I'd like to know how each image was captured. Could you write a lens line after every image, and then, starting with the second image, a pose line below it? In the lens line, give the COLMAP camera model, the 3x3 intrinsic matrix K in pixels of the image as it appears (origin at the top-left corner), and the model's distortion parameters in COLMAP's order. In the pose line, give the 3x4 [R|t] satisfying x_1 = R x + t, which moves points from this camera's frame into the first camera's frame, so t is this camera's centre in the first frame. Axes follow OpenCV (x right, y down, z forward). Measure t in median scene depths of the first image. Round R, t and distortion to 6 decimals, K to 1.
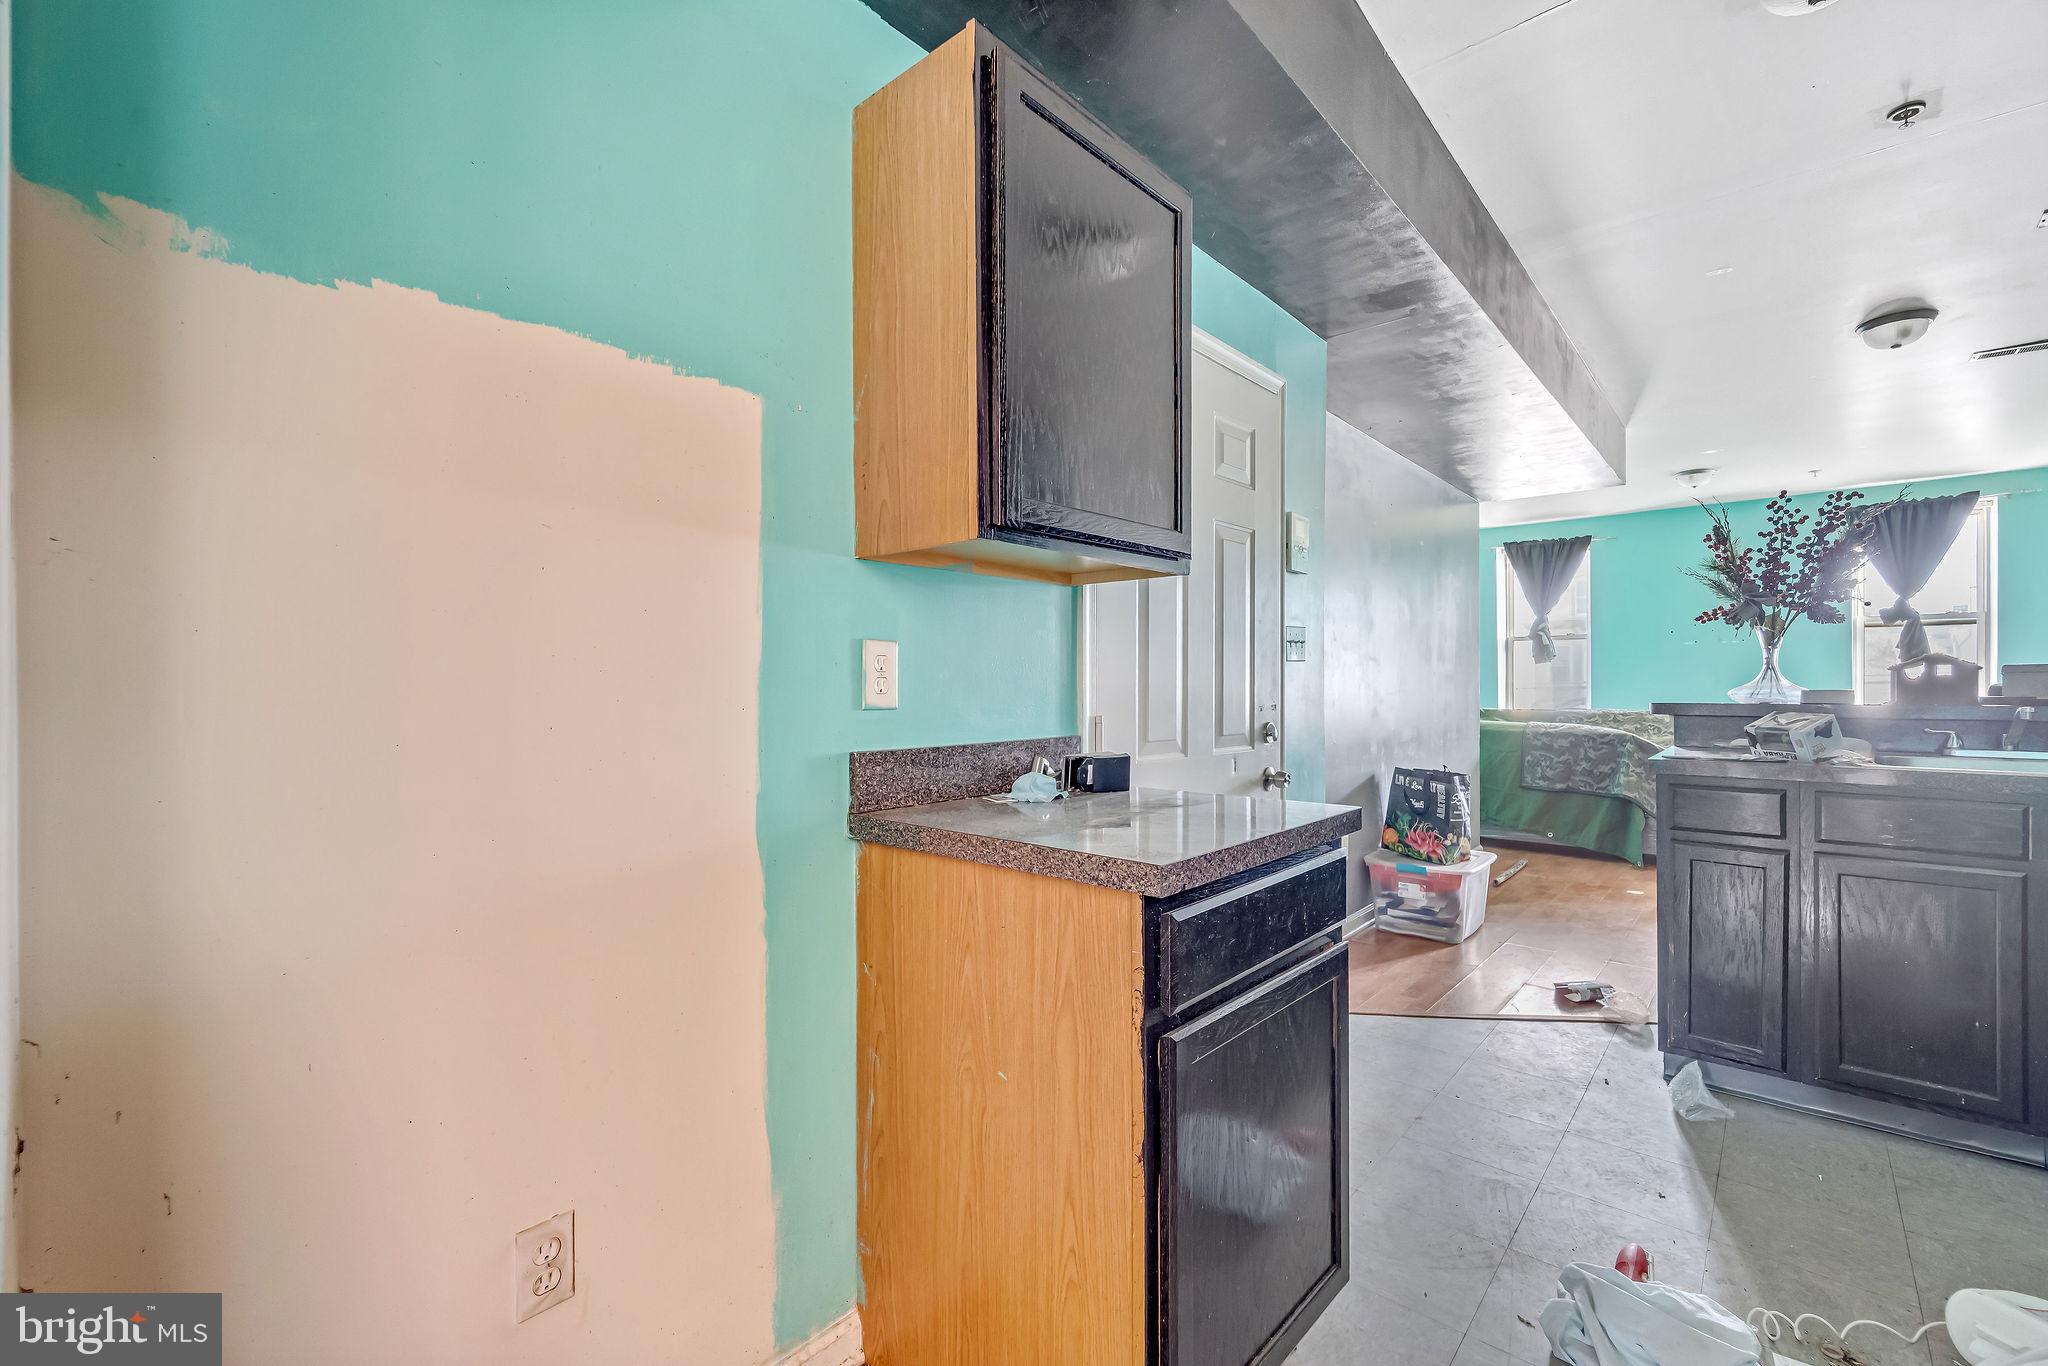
lens RADIAL K [[854.8, 0, 1038.9], [0, 854.8, 679.7], [0, 0, 1]] dist [0.001926, -0.000219]
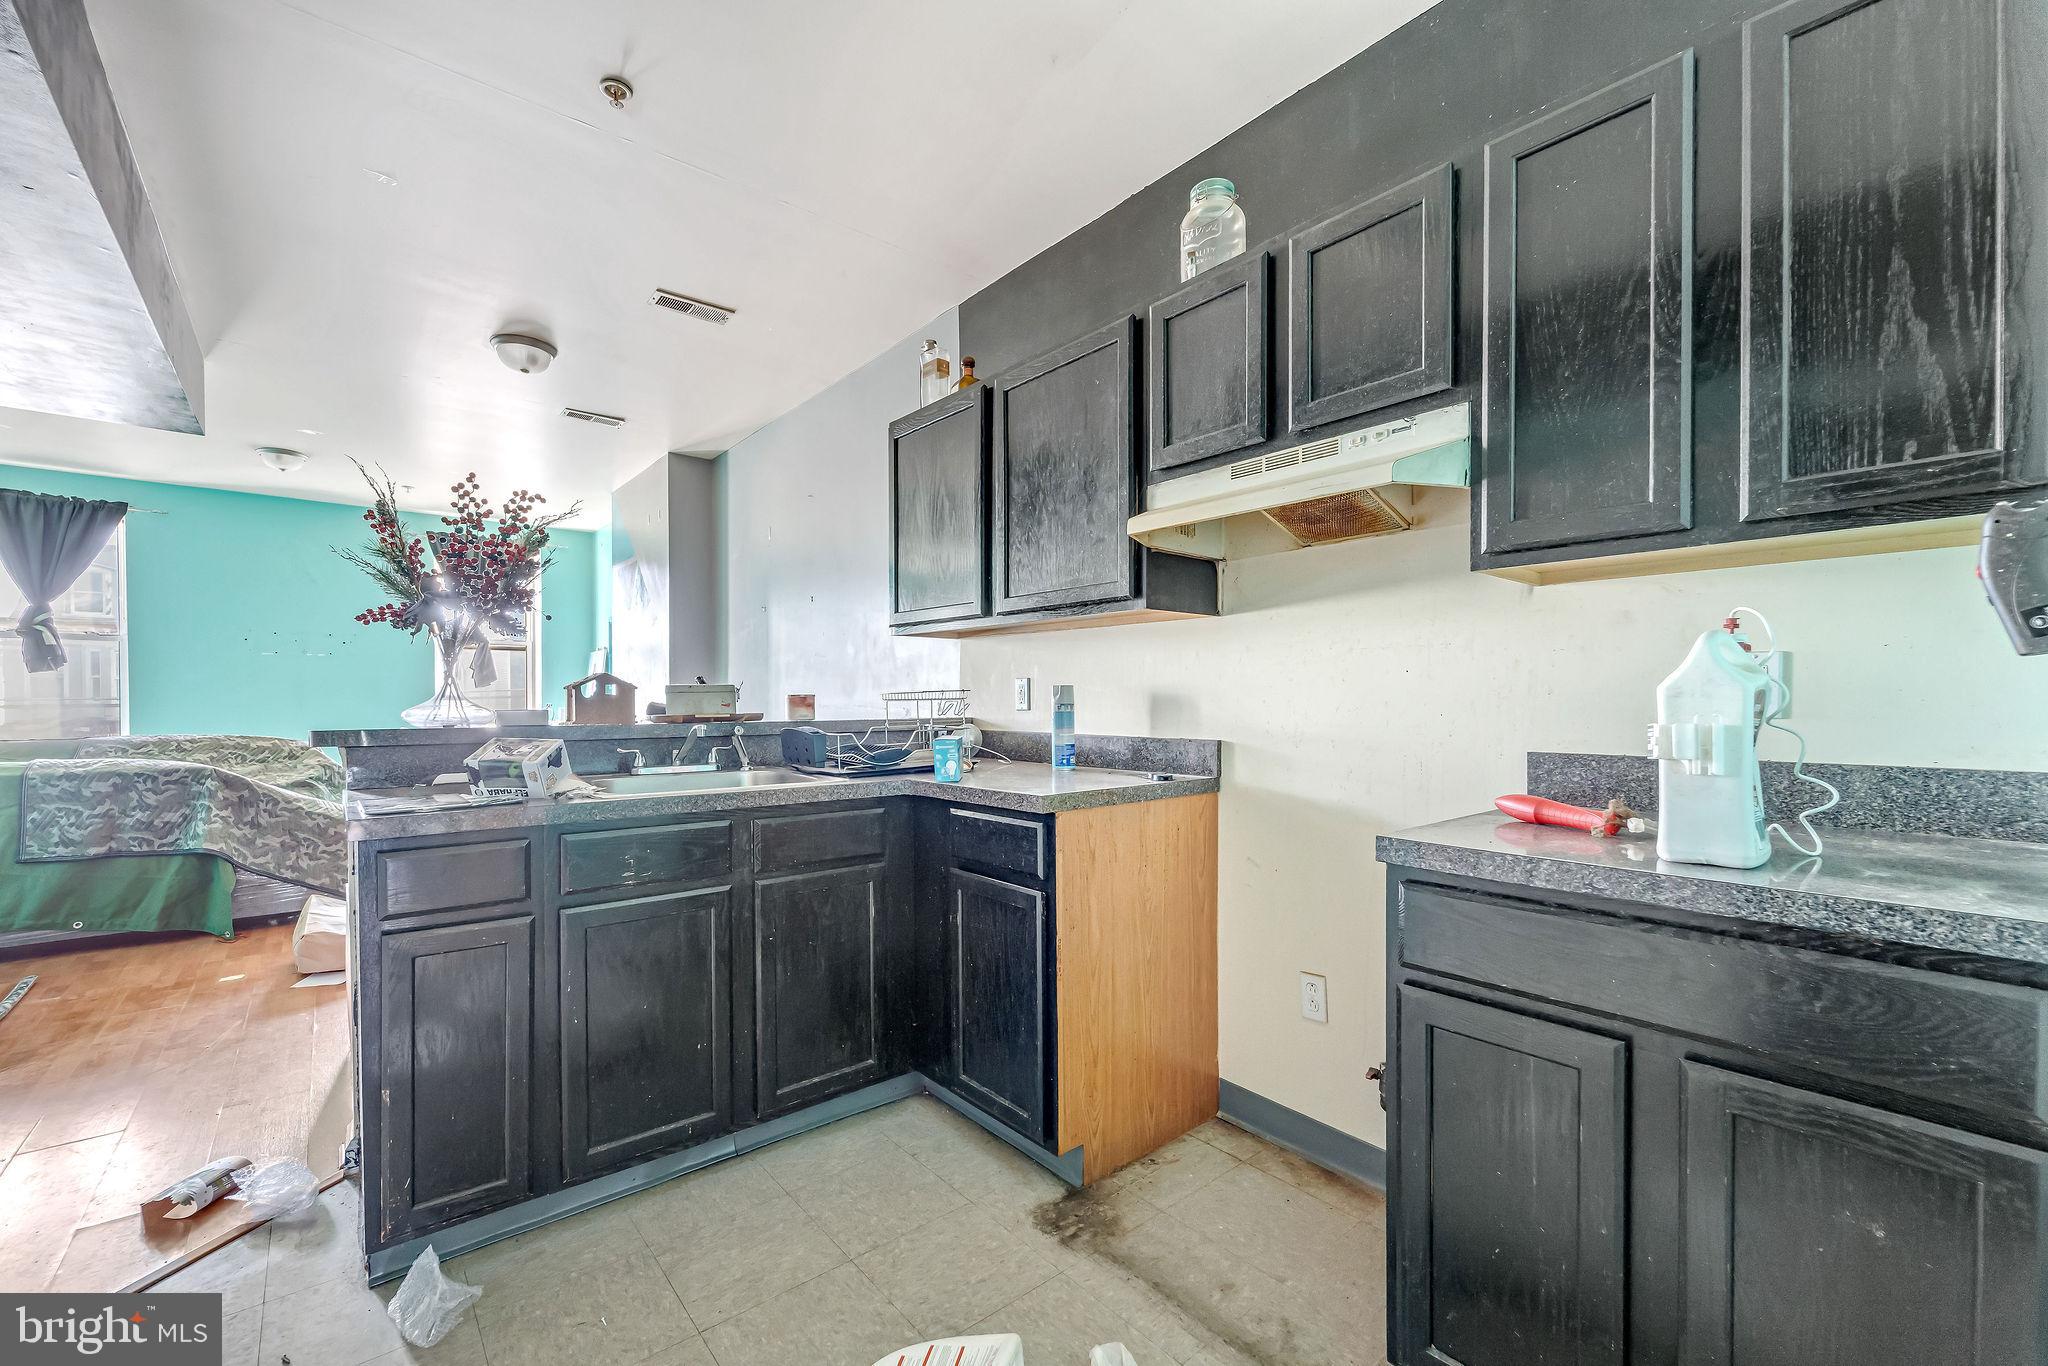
lens RADIAL K [[854.8, 0, 1042.9], [0, 854.8, 712.4], [0, 0, 1]] dist [0.001926, -0.000219]
pose [[0.165216, -0.012140, 0.986183, 0.107694], [-0.006008, 0.999893, 0.013315, -0.000264], [-0.986239, -0.008125, 0.165125, 0.252809]]
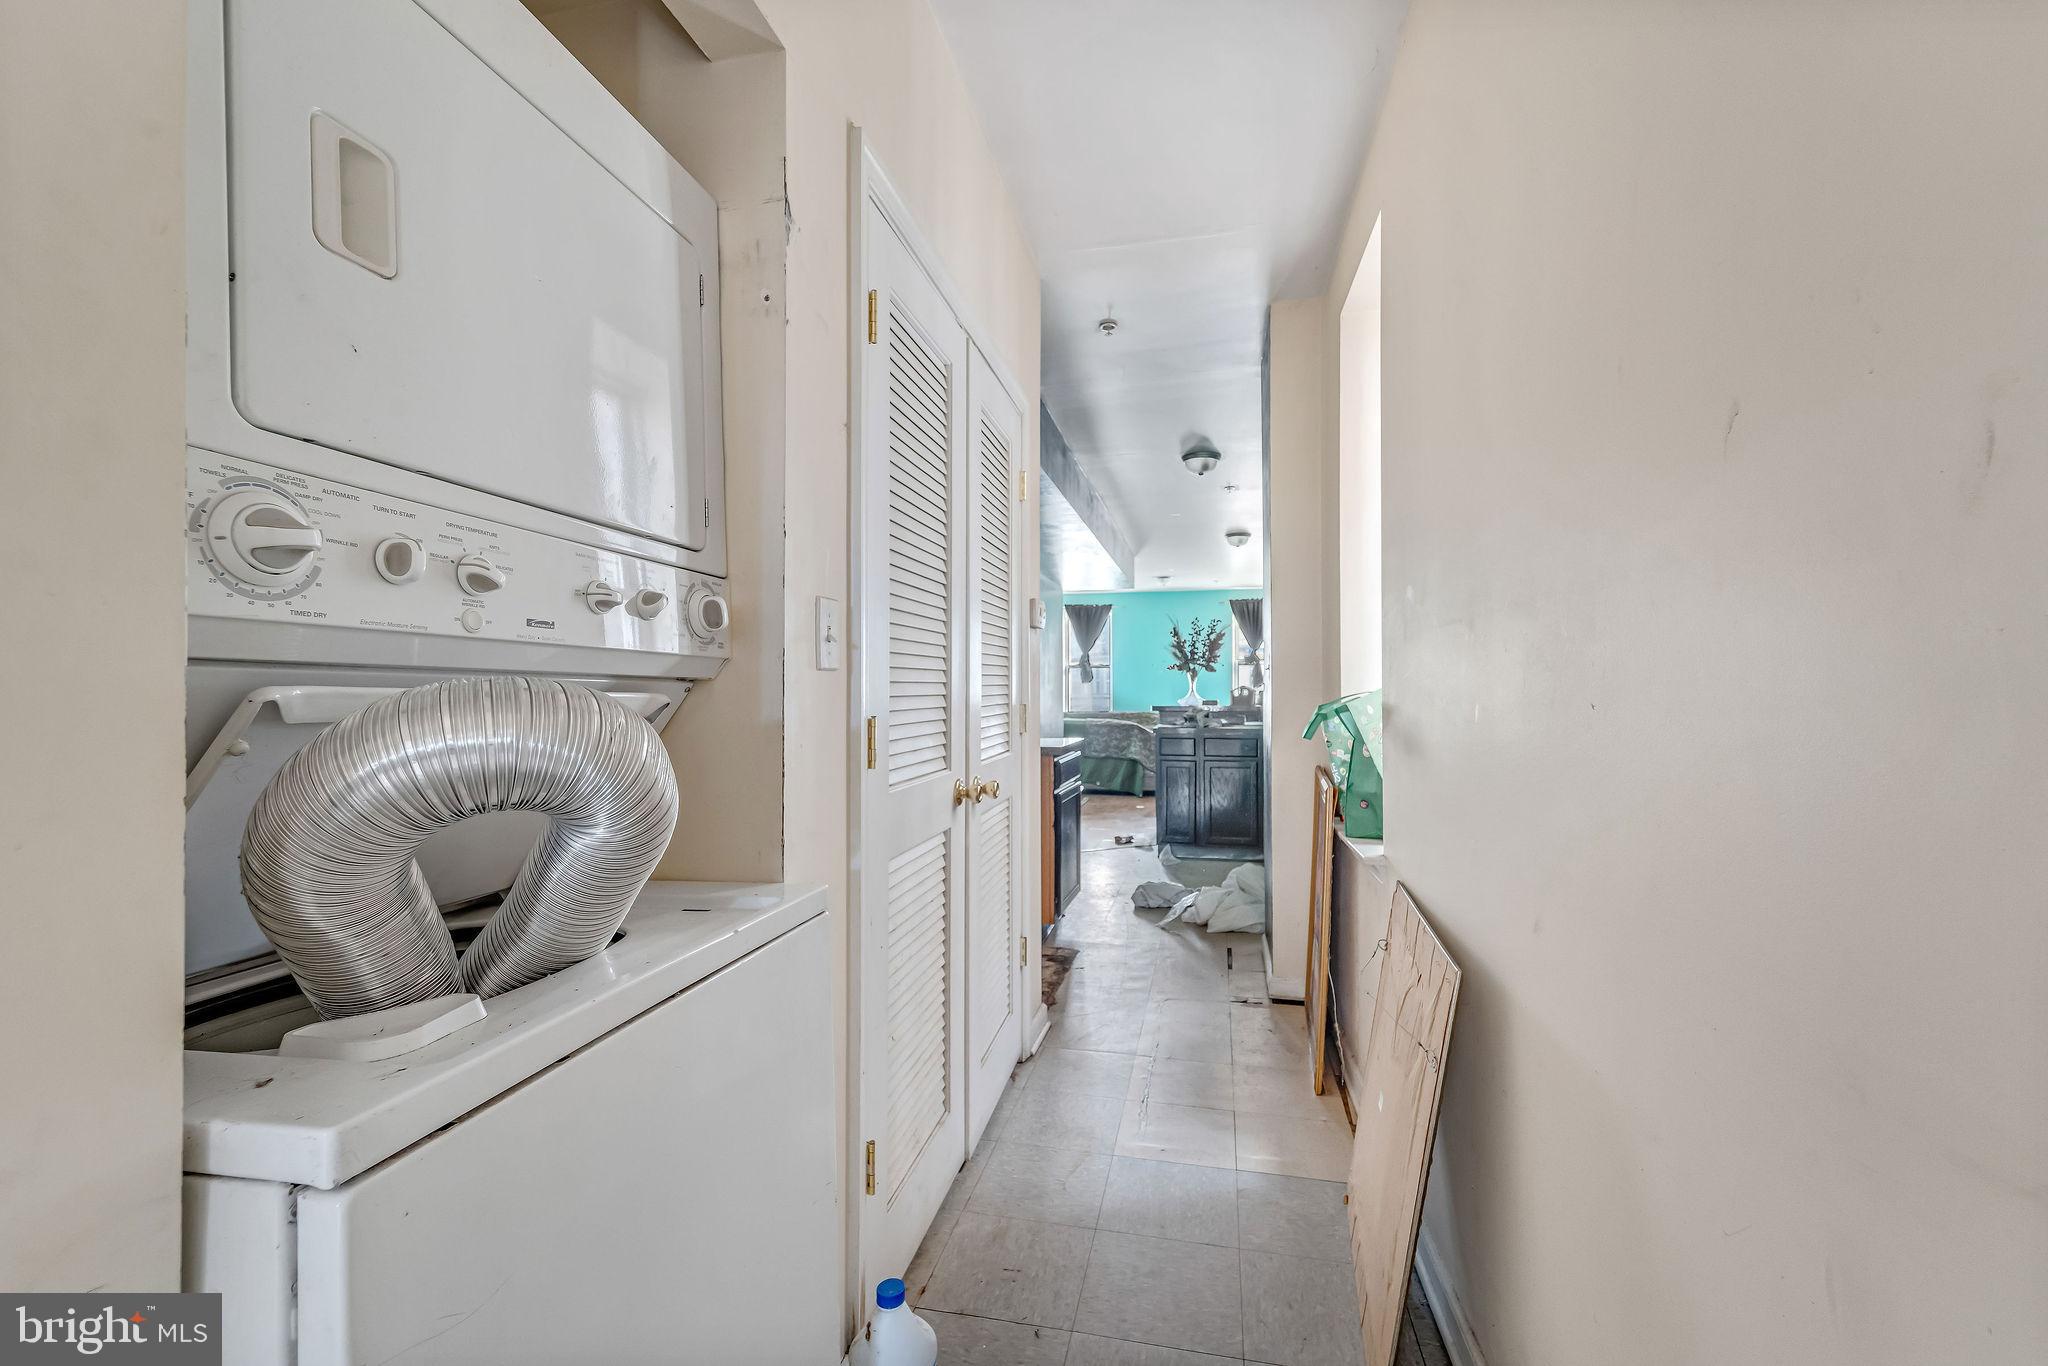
lens RADIAL K [[854.8, 0, 1014.3], [0, 854.8, 693.8], [0, 0, 1]] dist [0.001926, -0.000219]
pose [[0.884585, -0.005030, 0.466351, -0.645987], [0.003150, 0.999983, 0.004809, -0.016262], [-0.466368, -0.002784, 0.884587, -0.813485]]
